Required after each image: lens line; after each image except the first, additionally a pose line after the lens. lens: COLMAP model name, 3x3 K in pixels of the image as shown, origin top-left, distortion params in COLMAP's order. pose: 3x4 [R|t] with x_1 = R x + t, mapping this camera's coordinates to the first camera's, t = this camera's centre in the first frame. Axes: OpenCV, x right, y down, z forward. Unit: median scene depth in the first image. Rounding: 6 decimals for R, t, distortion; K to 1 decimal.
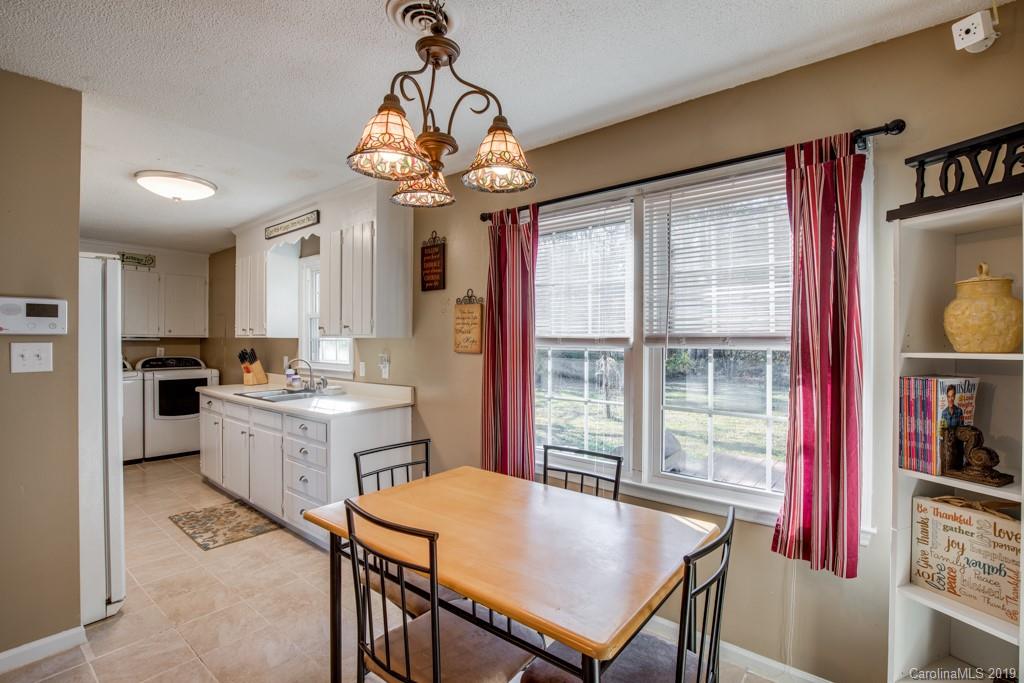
lens RADIAL K [[468.0, 0, 517.2], [0, 468.0, 339.8], [0, 0, 1]] dist [-0.038868, 0.007250]
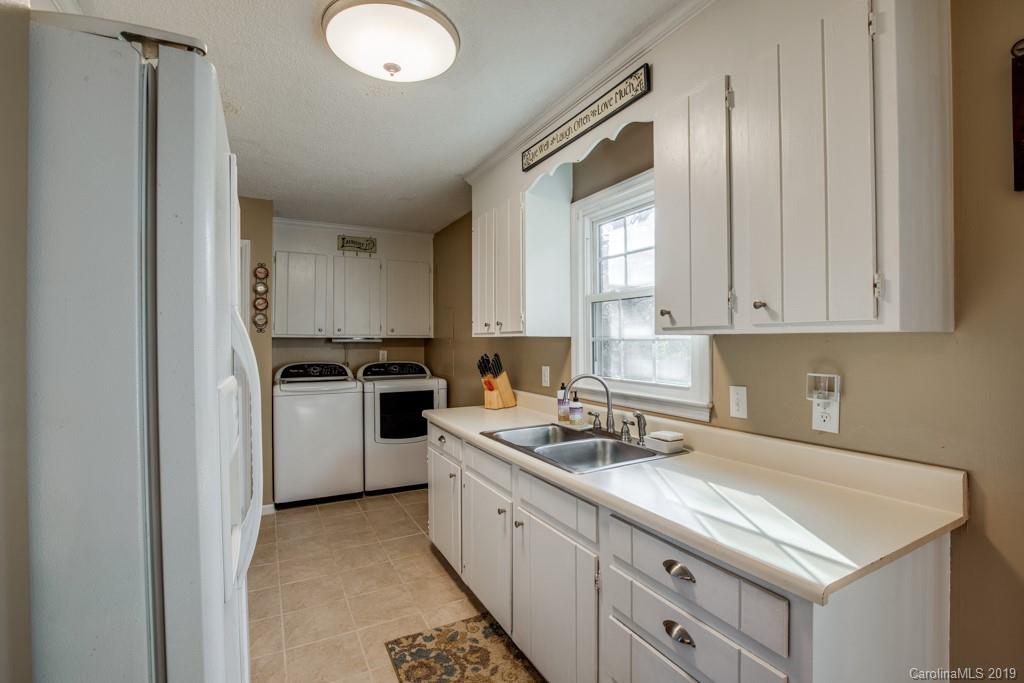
lens RADIAL K [[468.0, 0, 517.7], [0, 468.0, 340.1], [0, 0, 1]] dist [-0.038868, 0.007250]
pose [[0.922414, -0.006474, -0.386149, -0.371710], [0.006746, 0.999977, -0.000650, 0.000552], [0.386144, -0.002006, 0.922436, 0.515033]]
